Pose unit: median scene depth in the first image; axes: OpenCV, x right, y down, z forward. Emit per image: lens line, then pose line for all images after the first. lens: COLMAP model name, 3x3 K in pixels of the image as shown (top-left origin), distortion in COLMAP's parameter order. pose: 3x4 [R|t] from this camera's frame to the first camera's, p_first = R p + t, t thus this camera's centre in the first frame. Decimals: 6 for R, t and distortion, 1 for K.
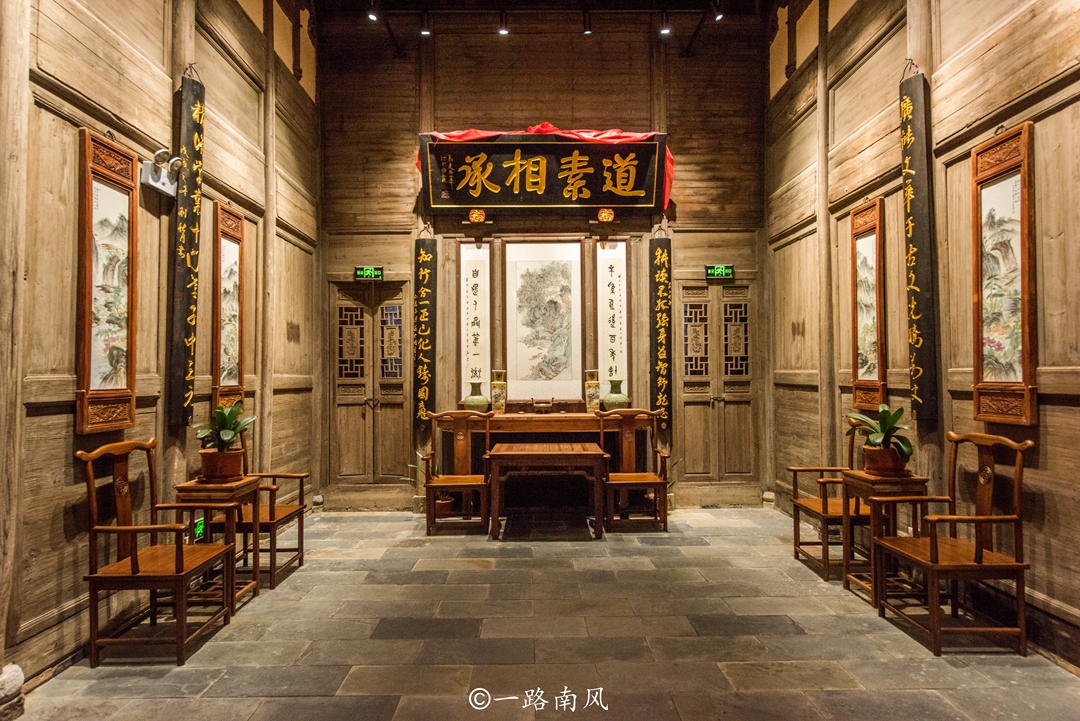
lens RADIAL K [[657.3, 0, 538.4], [0, 657.3, 358.2], [0, 0, 1]] dist [0.003169, -0.000402]
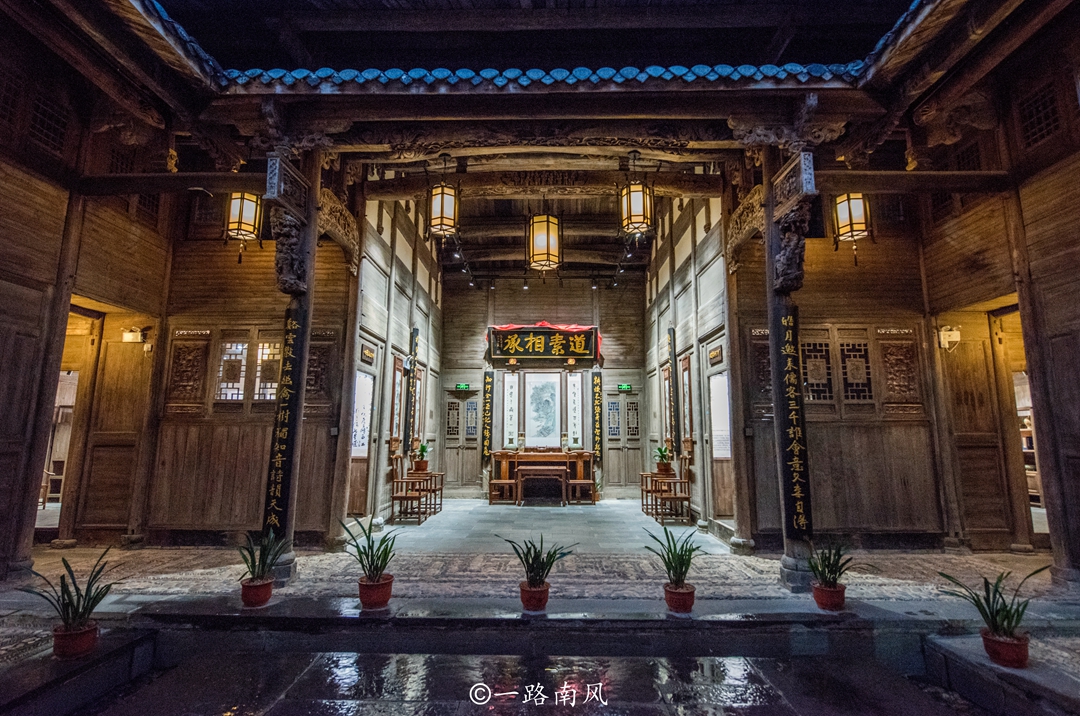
lens RADIAL K [[524.4, 0, 543.1], [0, 524.4, 360.9], [0, 0, 1]] dist [0.000887, 0.000009]
pose [[0.999780, 0.006066, -0.020081, 0.043168], [-0.008449, 0.992645, -0.120764, -0.007057], [0.019201, 0.120907, 0.992478, -0.733401]]
